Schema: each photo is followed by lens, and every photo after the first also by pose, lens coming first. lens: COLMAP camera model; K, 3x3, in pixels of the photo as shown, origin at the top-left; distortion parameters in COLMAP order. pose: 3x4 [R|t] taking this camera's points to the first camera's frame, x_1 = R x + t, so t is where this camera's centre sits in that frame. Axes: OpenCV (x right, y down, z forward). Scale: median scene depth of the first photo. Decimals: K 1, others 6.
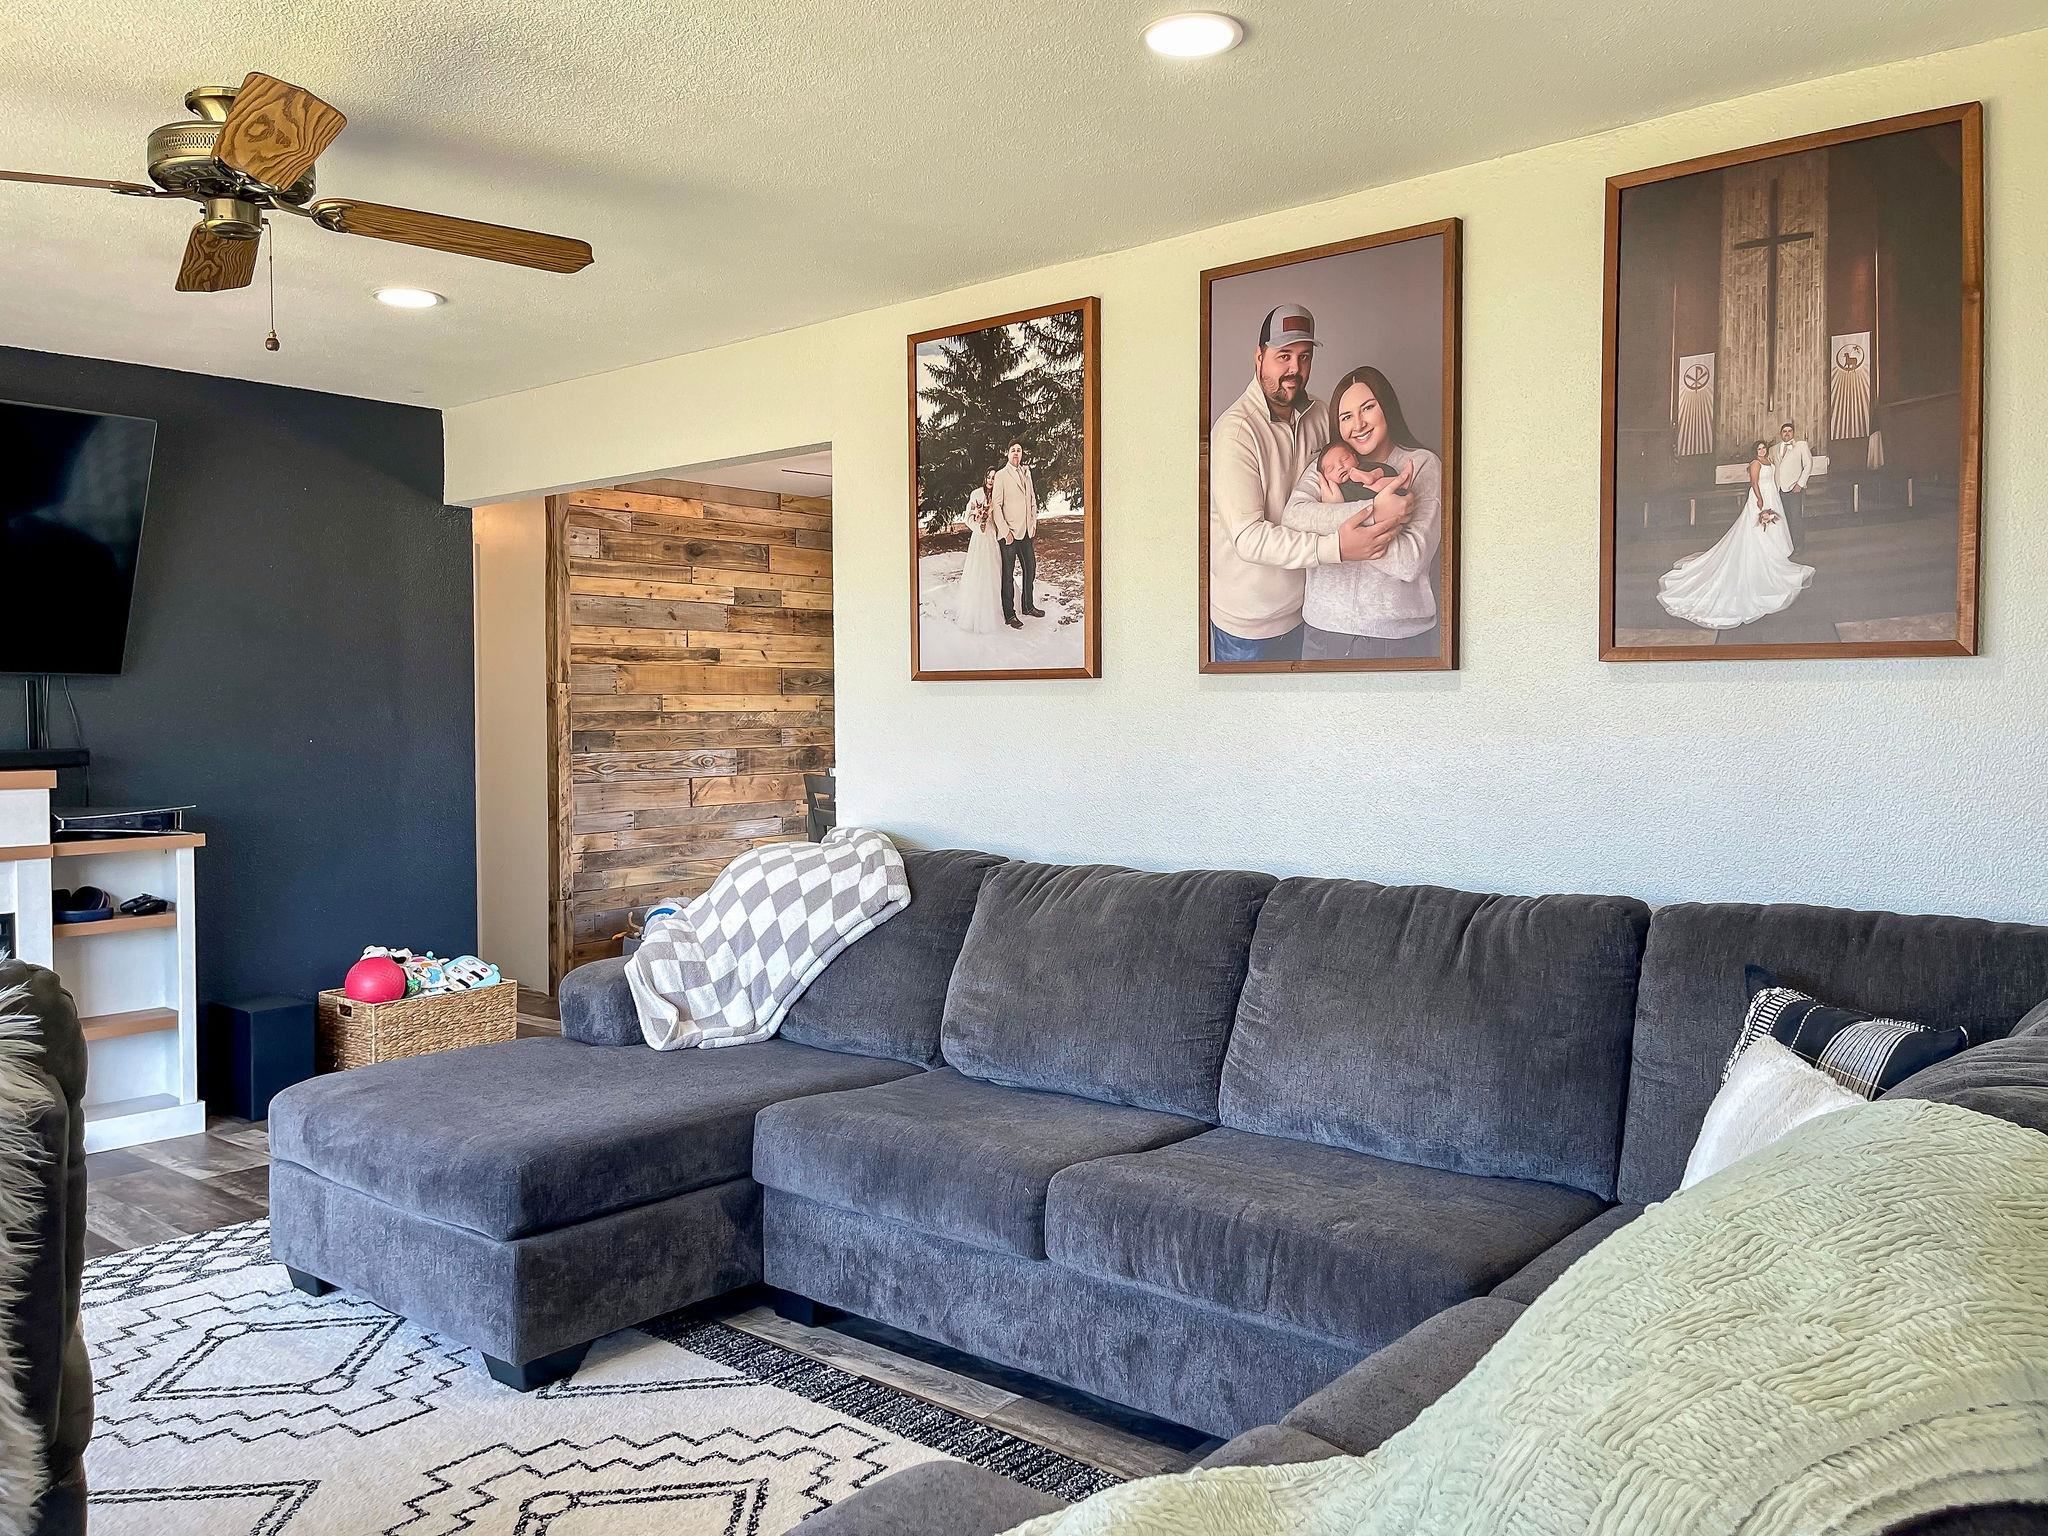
lens RADIAL K [[1604.1, 0, 1024.0], [0, 1604.1, 768.0], [0, 0, 1]] dist [0.058830, -0.003060]
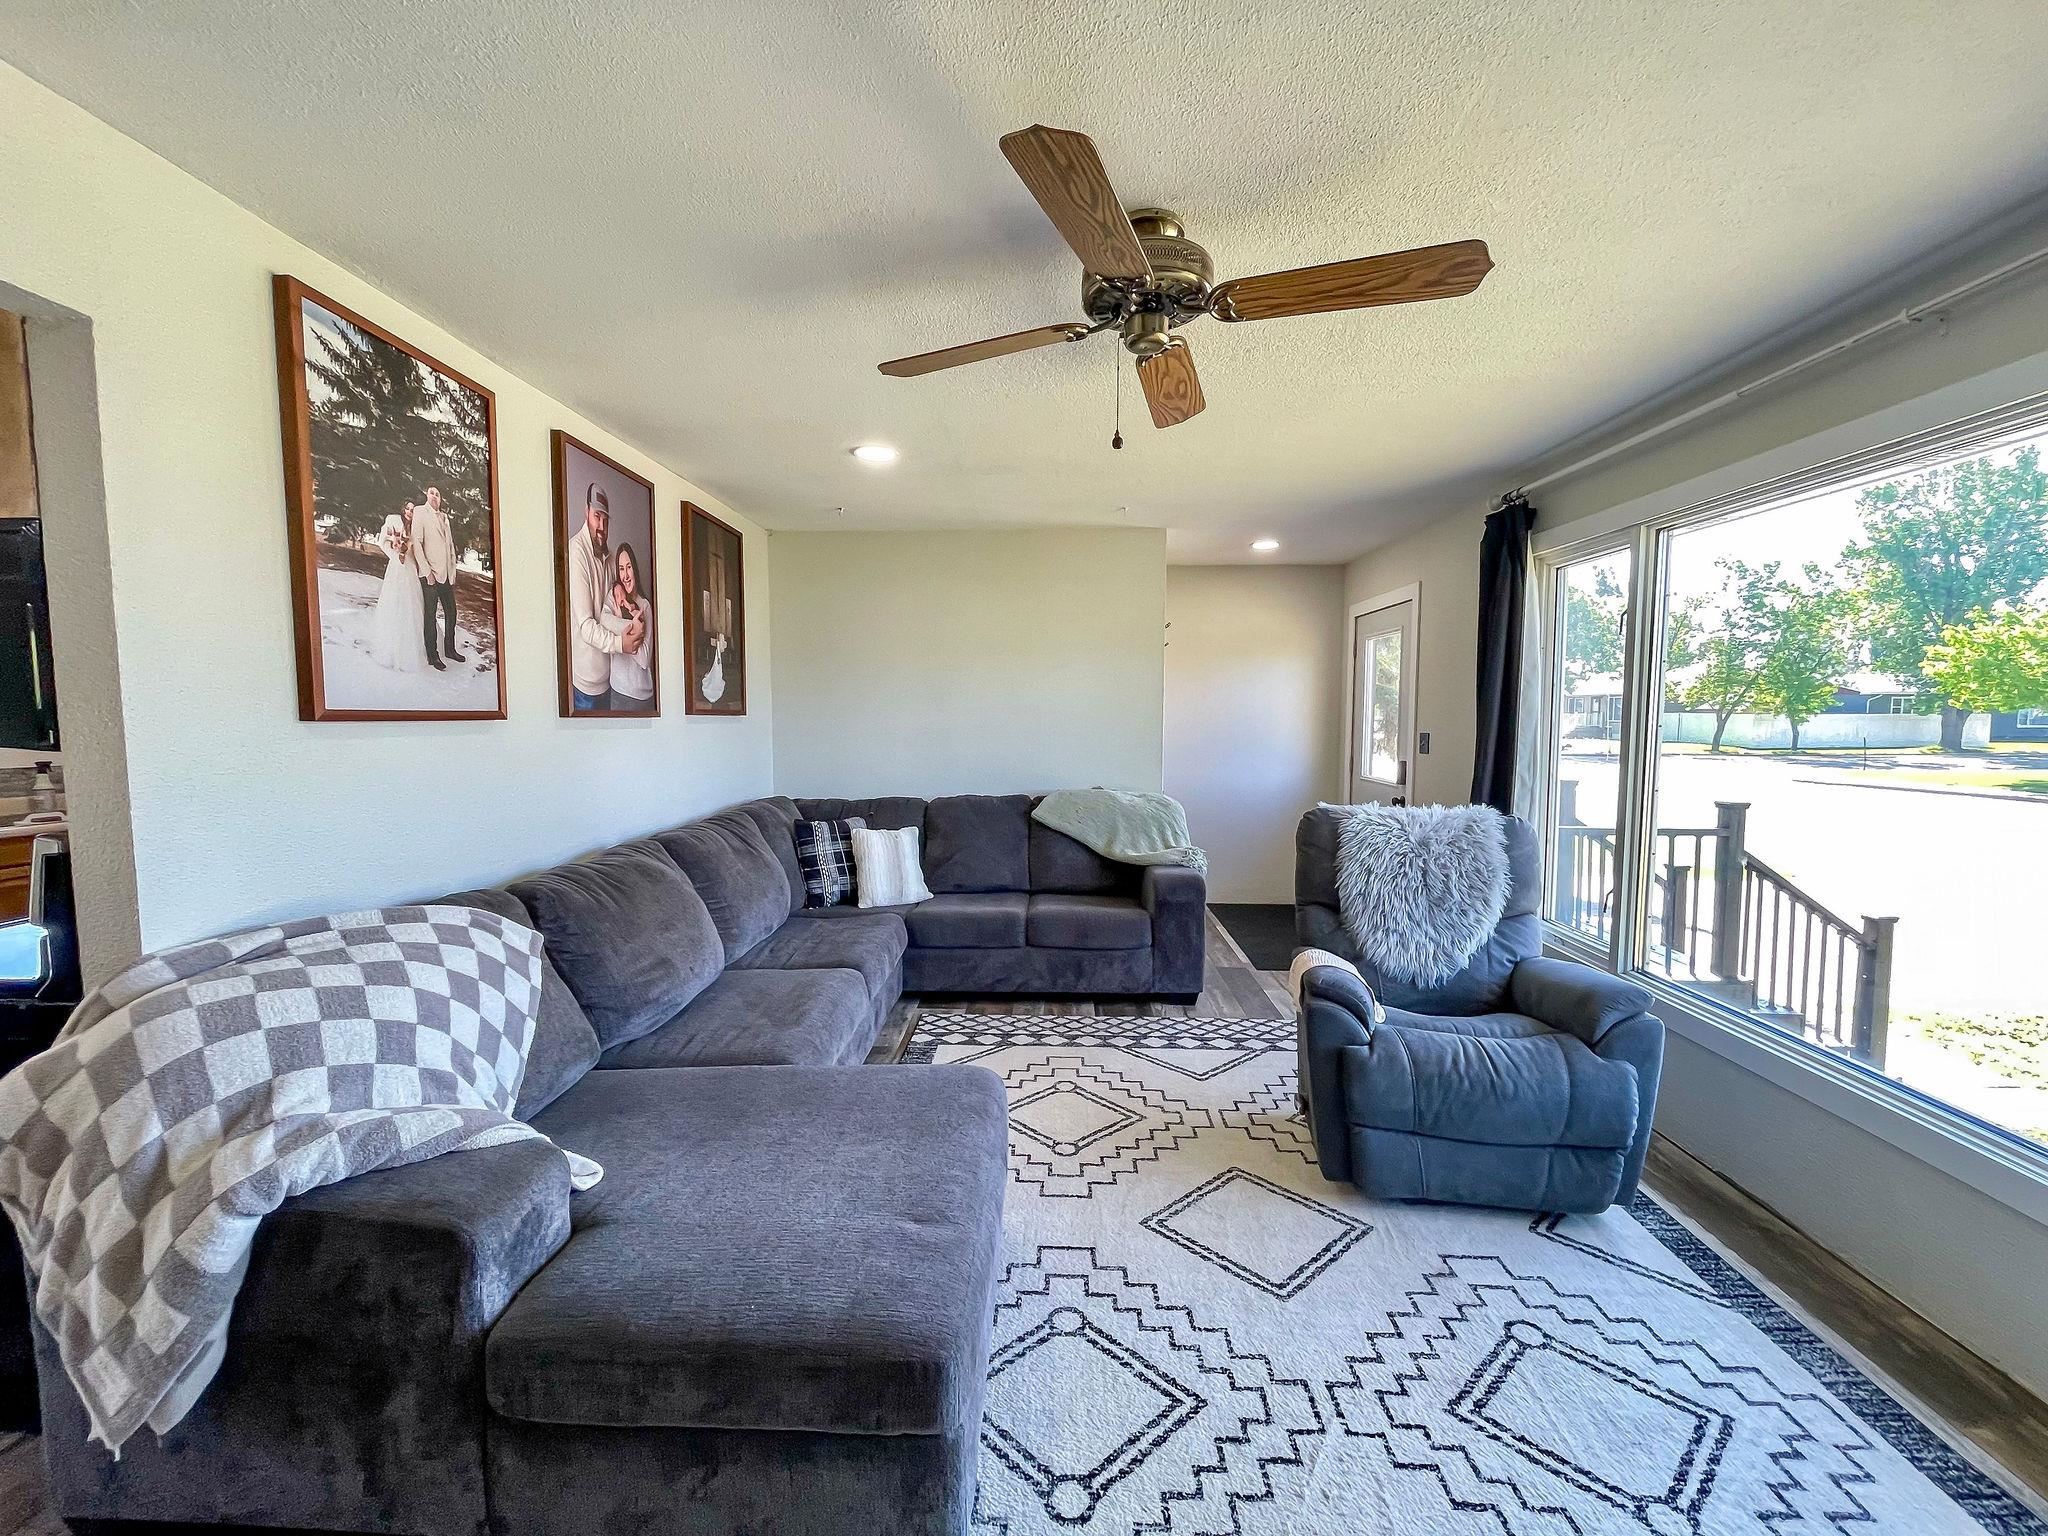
lens RADIAL K [[858.6, 0, 1020.9], [0, 858.6, 778.6], [0, 0, 1]] dist [-0.000509, 0.000469]
pose [[-0.626706, -0.060285, 0.776920, -0.689387], [0.024282, 0.995008, 0.096794, -0.064582], [-0.778877, 0.079527, -0.622114, 1.098715]]
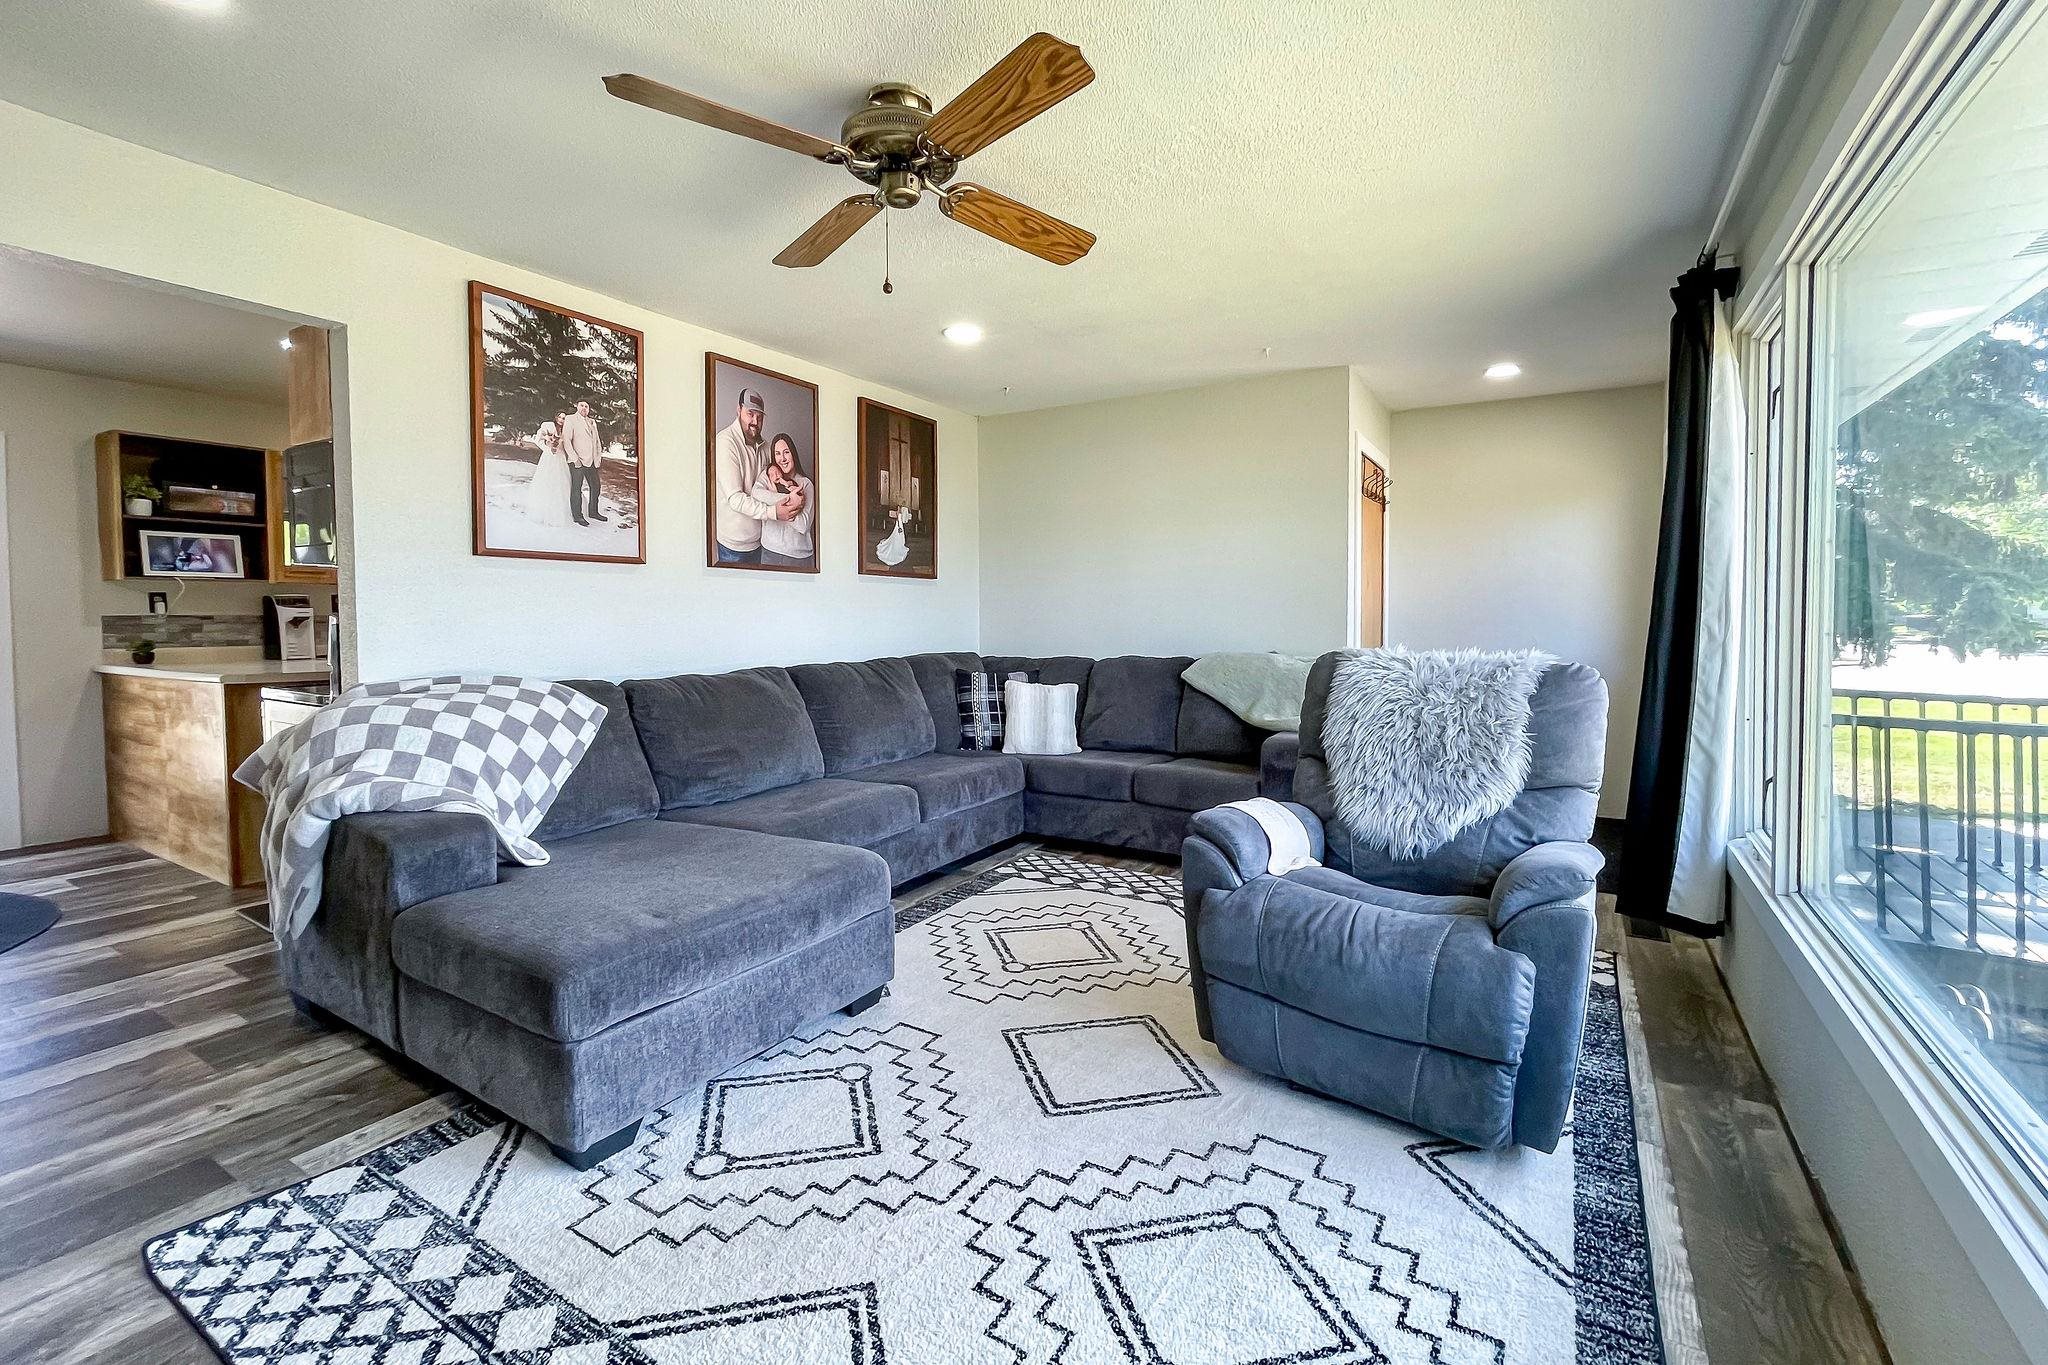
lens RADIAL K [[883.1, 0, 1030.2], [0, 883.1, 650.0], [0, 0, 1]] dist [-0.019550, 0.000073]
pose [[-0.162773, -0.038095, 0.985928, -0.906852], [0.031993, 0.998525, 0.043864, 0.004692], [-0.986145, 0.038683, -0.161315, 0.758481]]
